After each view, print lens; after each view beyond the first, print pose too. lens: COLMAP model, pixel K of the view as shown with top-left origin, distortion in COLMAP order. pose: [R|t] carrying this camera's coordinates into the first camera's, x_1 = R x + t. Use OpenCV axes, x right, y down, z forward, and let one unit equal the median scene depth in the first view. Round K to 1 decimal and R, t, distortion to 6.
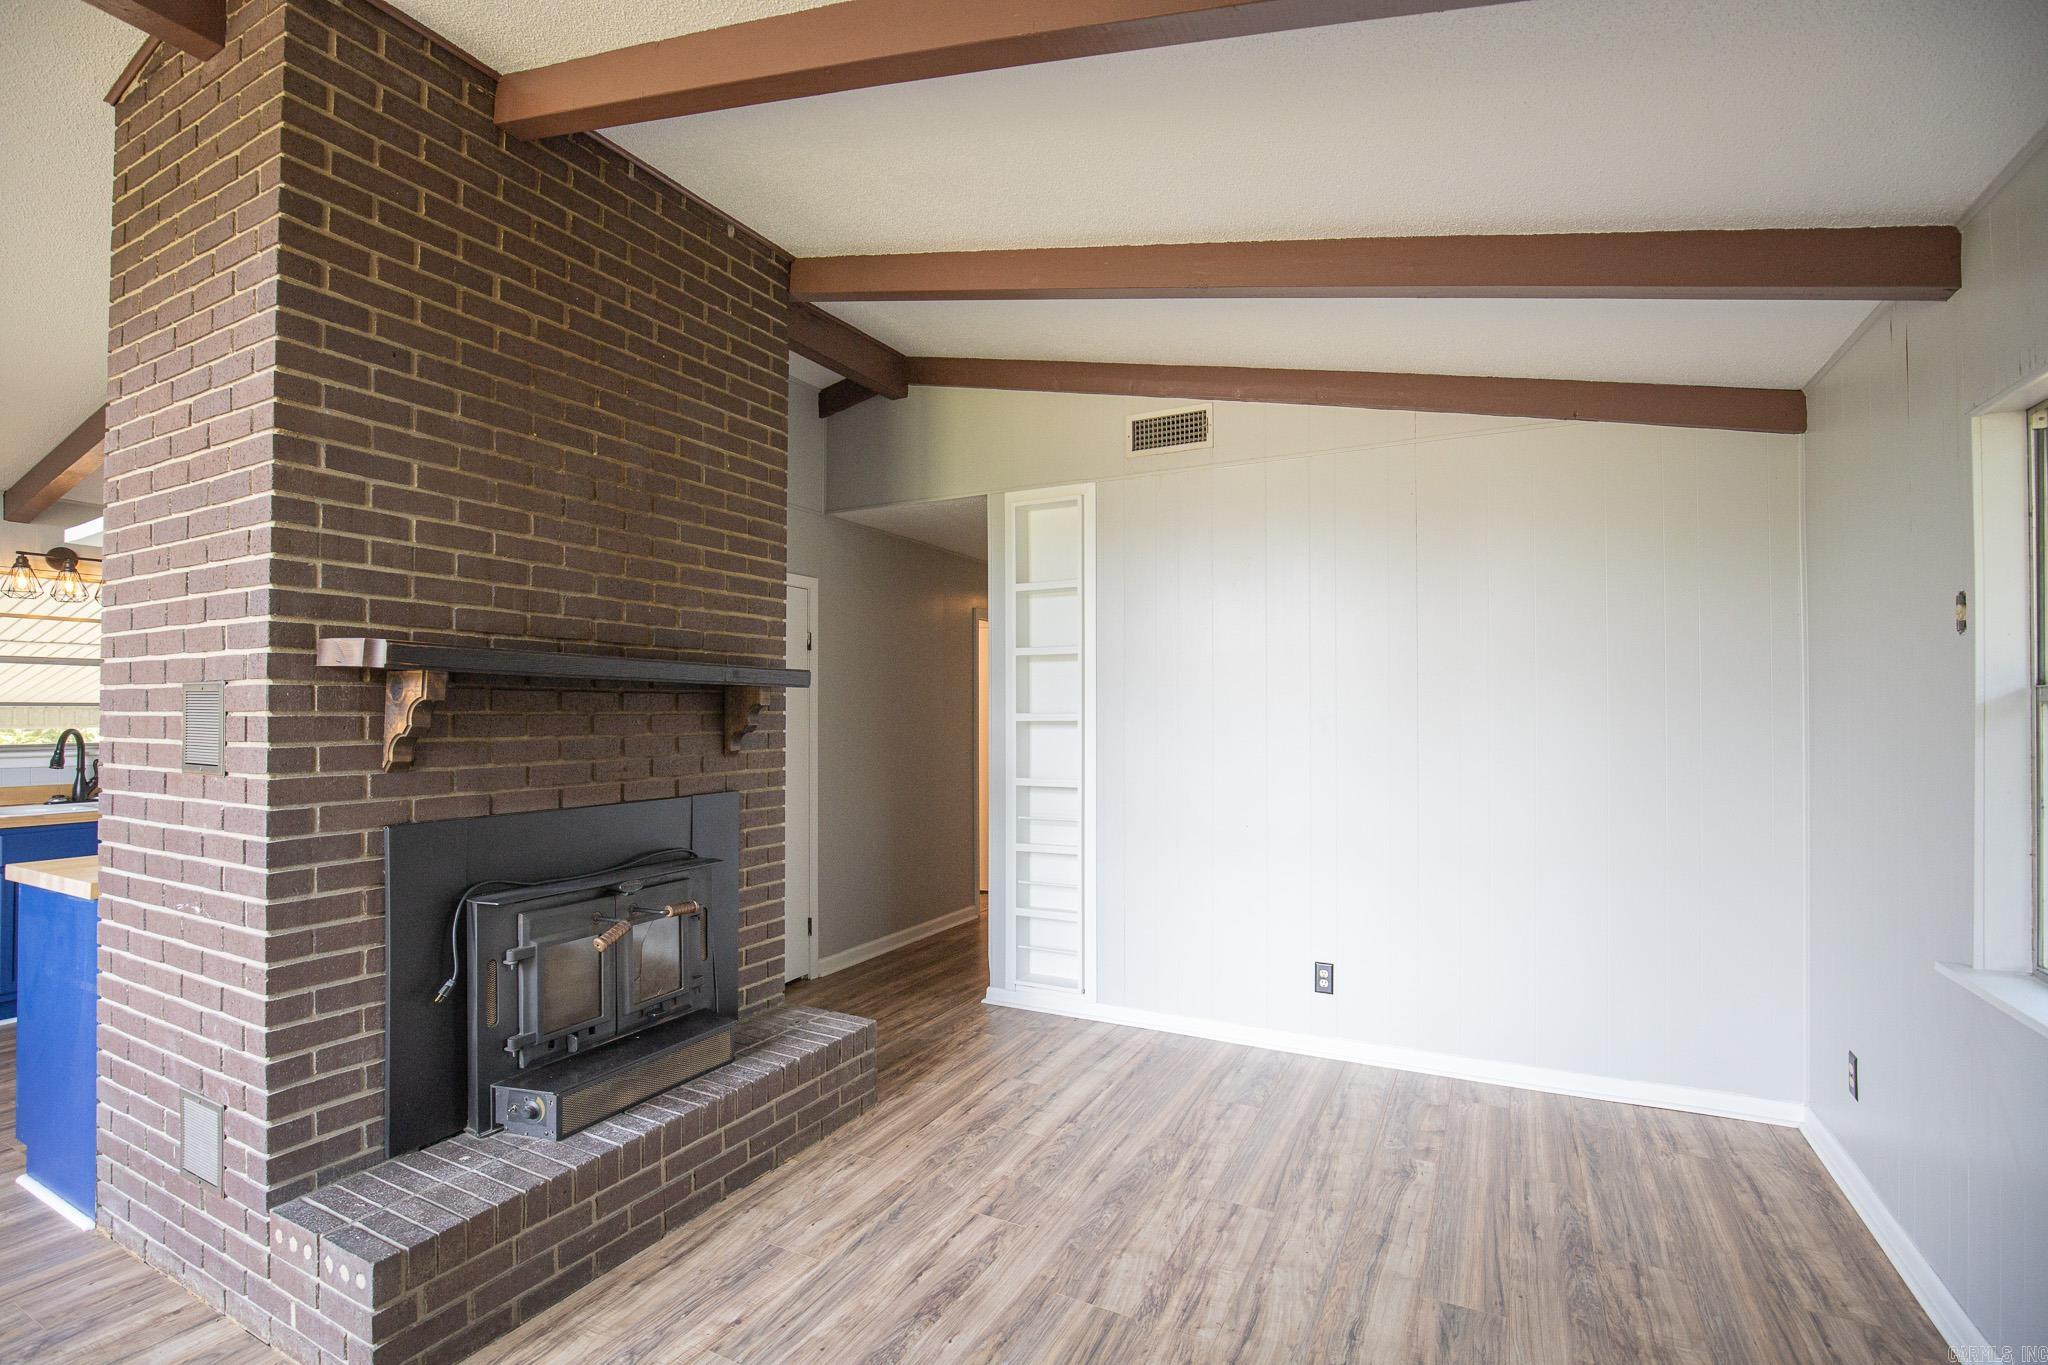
lens RADIAL K [[936.9, 0, 1018.1], [0, 936.9, 688.4], [0, 0, 1]] dist [-0.022372, 0.001152]
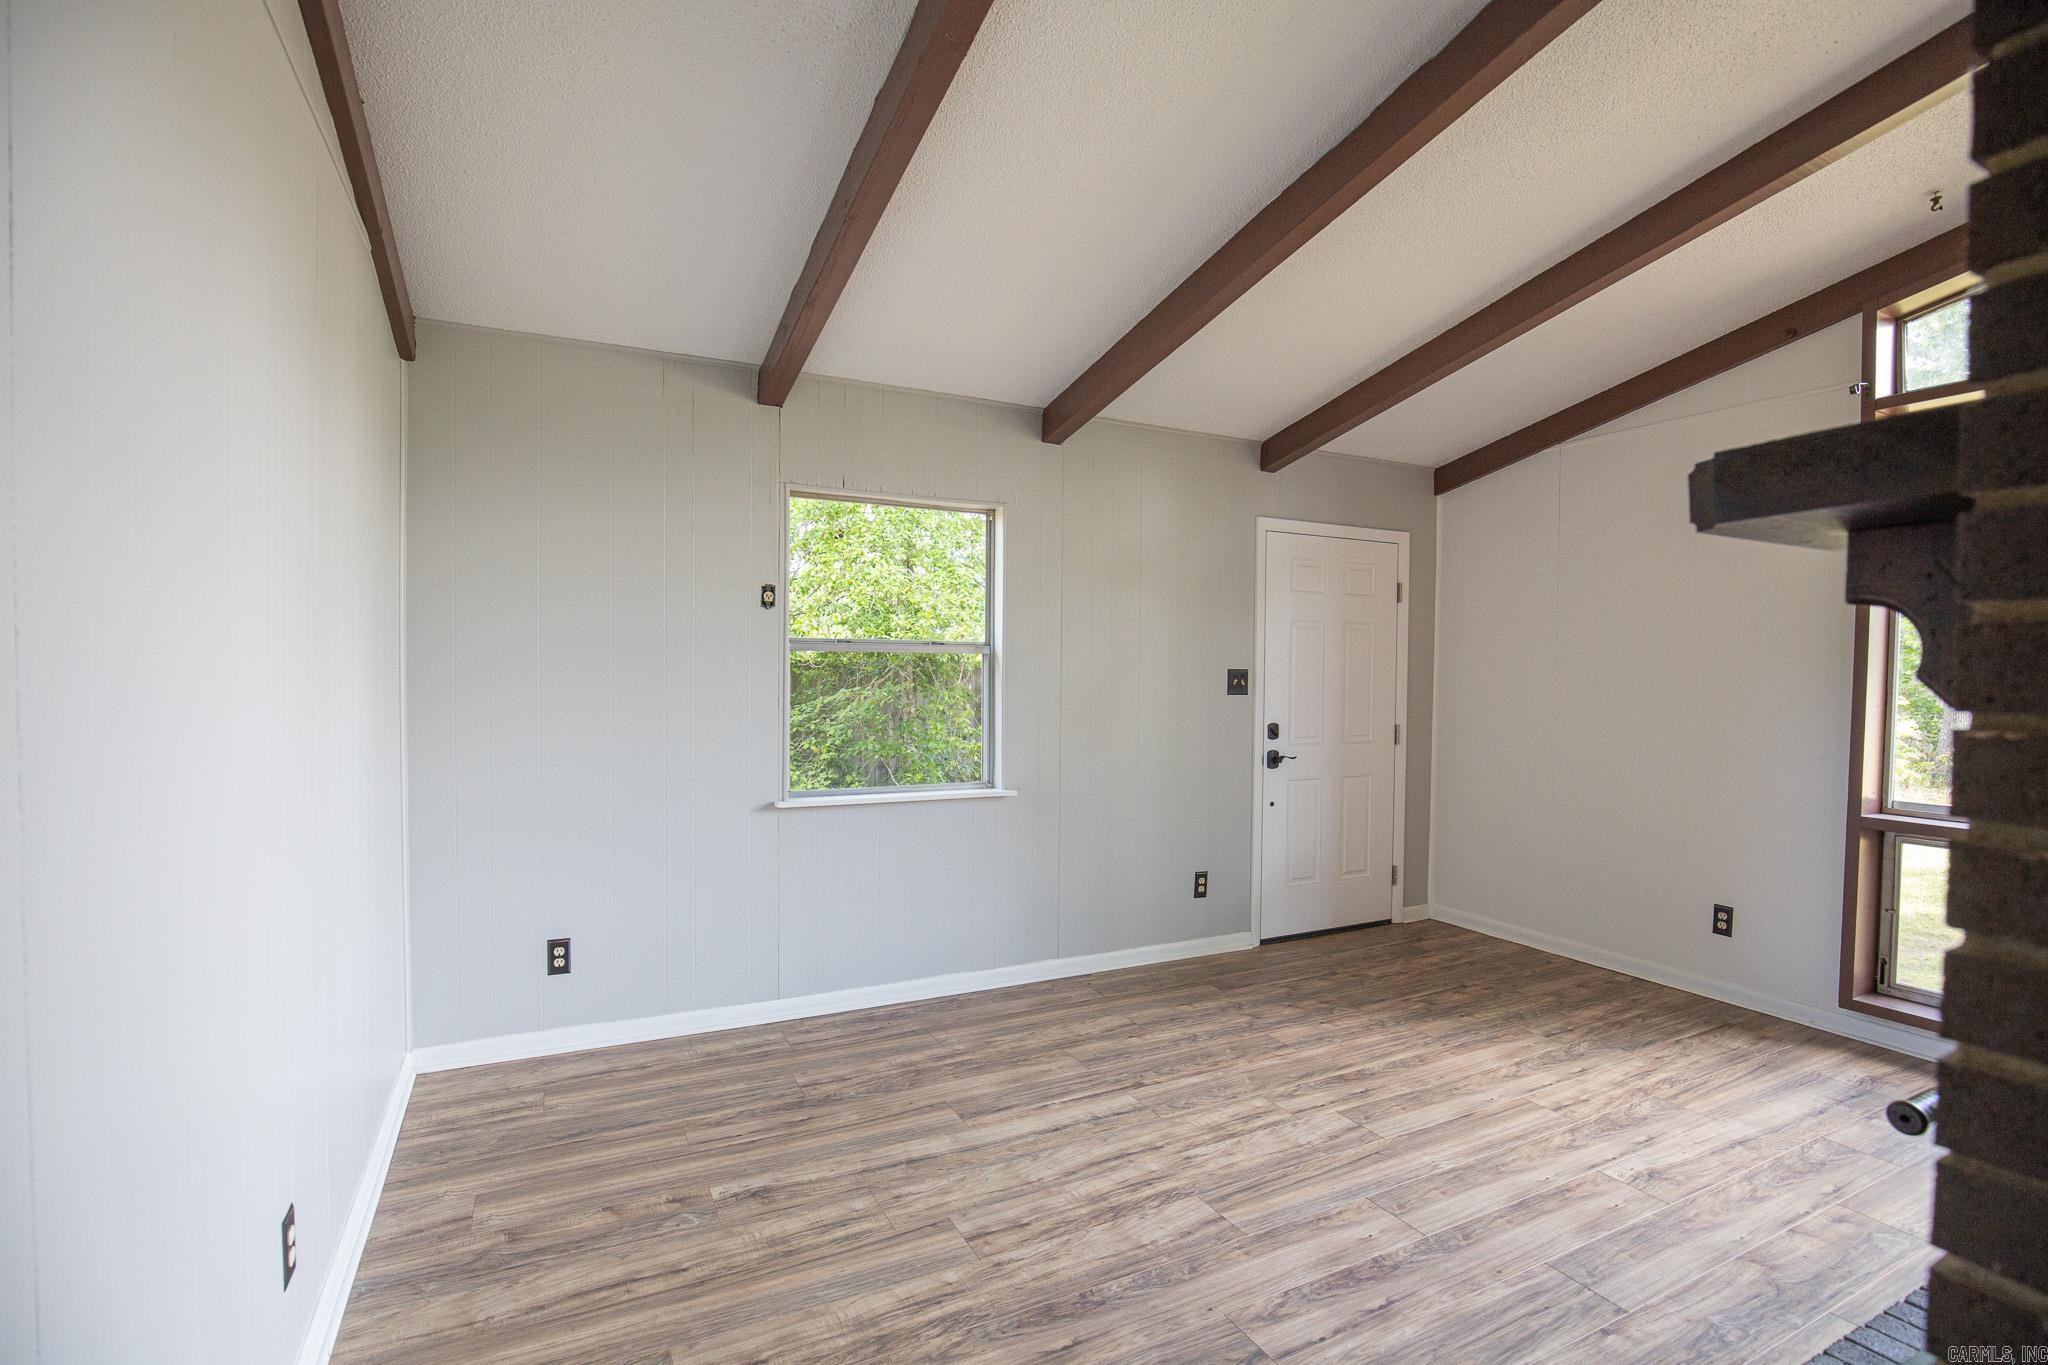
lens RADIAL K [[936.9, 0, 1021.7], [0, 936.9, 691.3], [0, 0, 1]] dist [-0.022372, 0.001152]
pose [[-0.812075, -0.021161, 0.583169, -0.299502], [-0.024329, 0.999701, 0.002397, 0.064362], [-0.583045, -0.012241, -0.812348, 1.765059]]
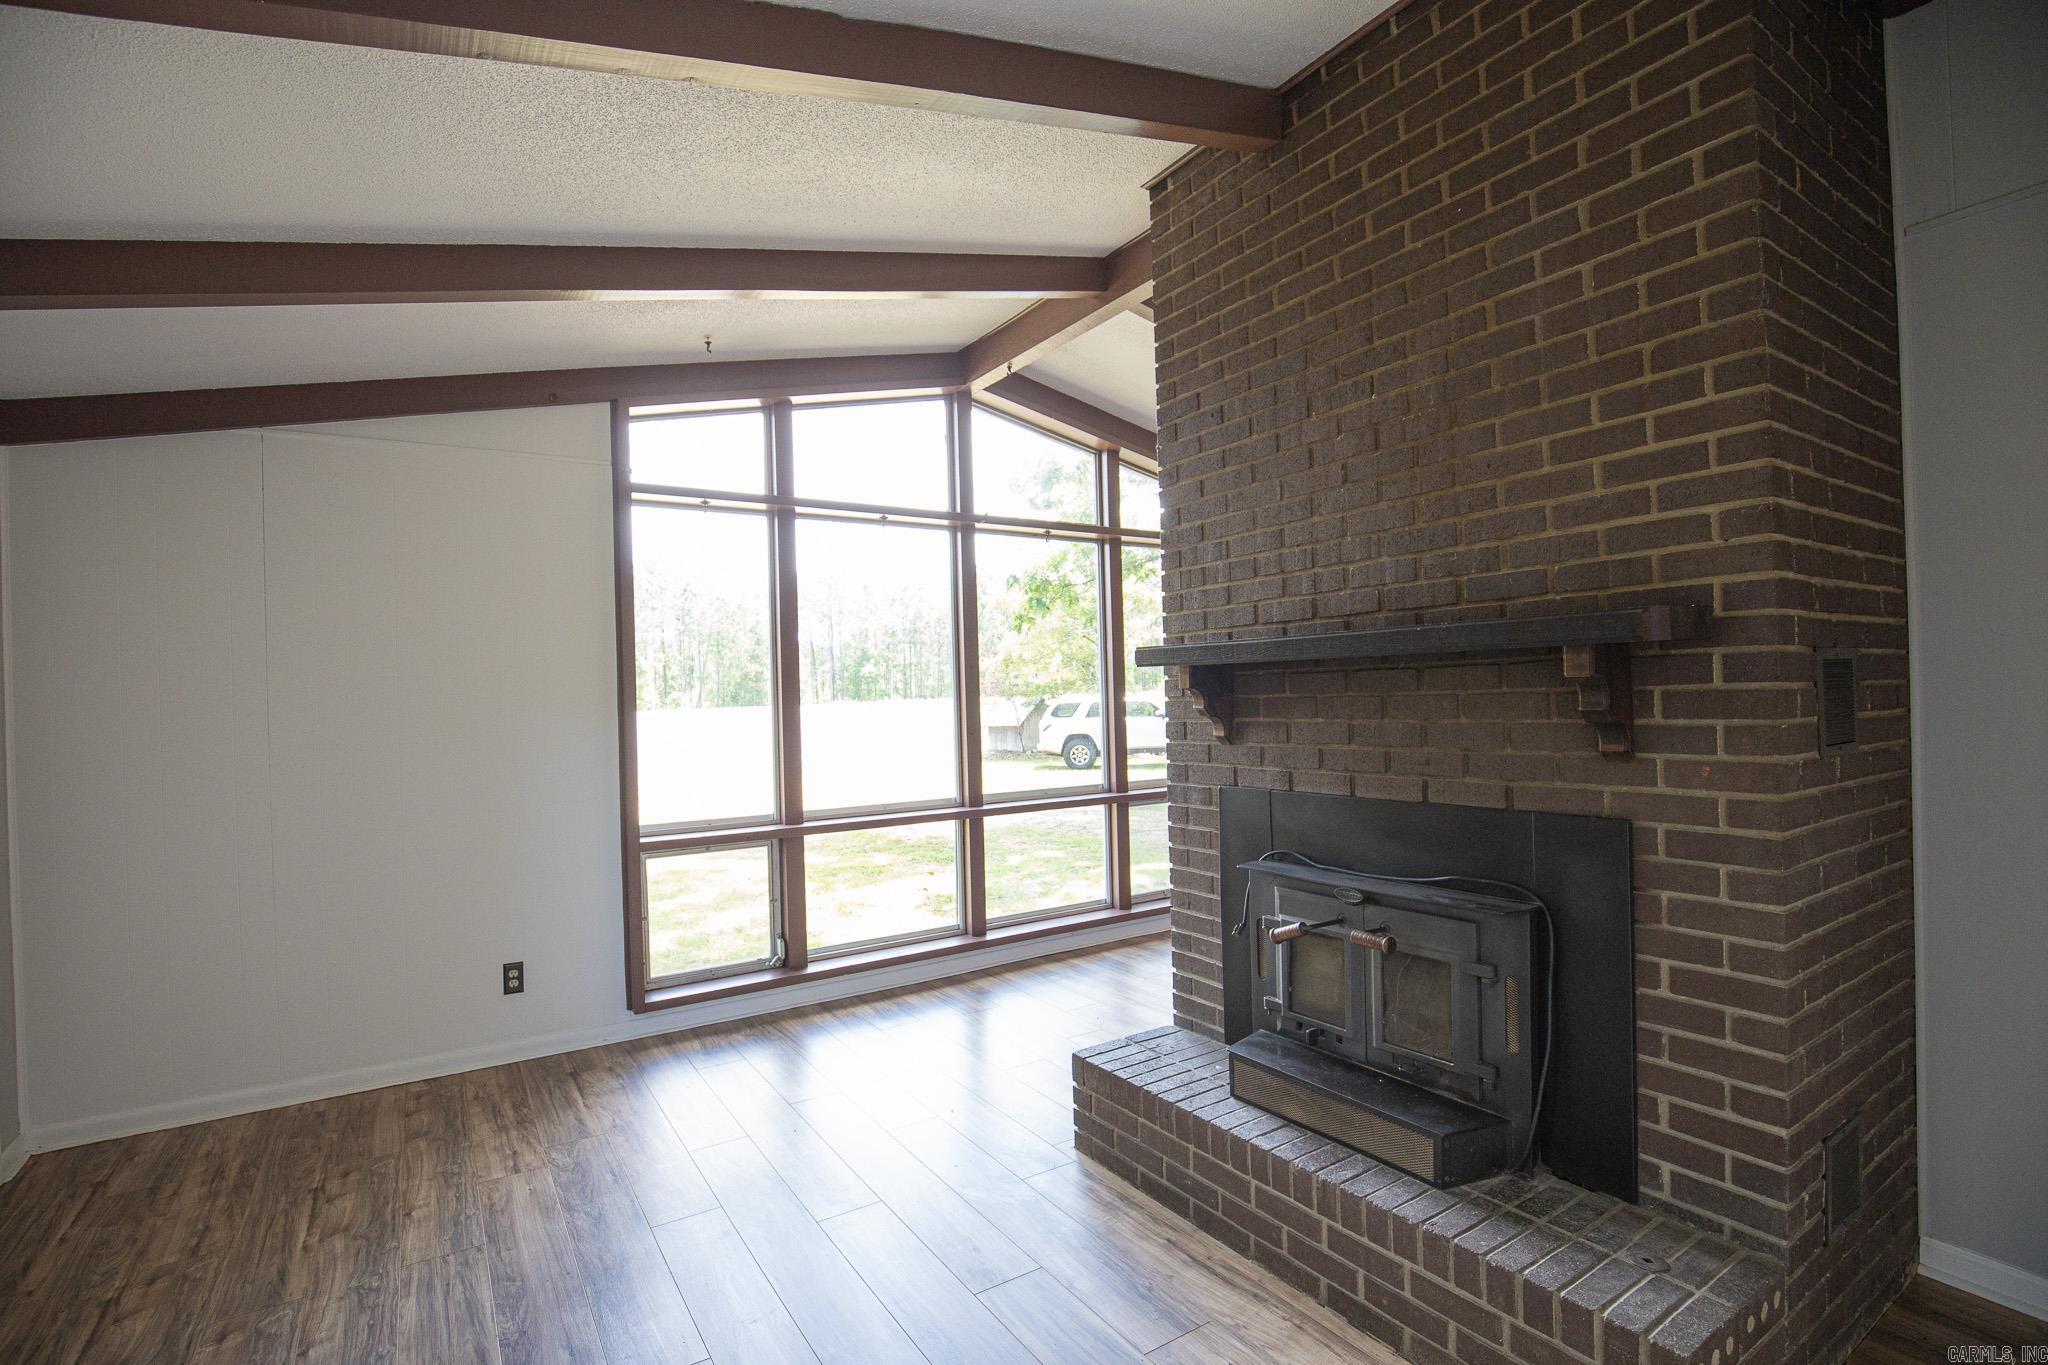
lens RADIAL K [[936.9, 0, 1003.6], [0, 936.9, 698.6], [0, 0, 1]] dist [-0.022372, 0.001152]
pose [[-0.498291, 0.007007, -0.866982, 0.545256], [0.045091, 0.998824, -0.017842, 0.034075], [0.865837, -0.047984, -0.498020, 1.277948]]
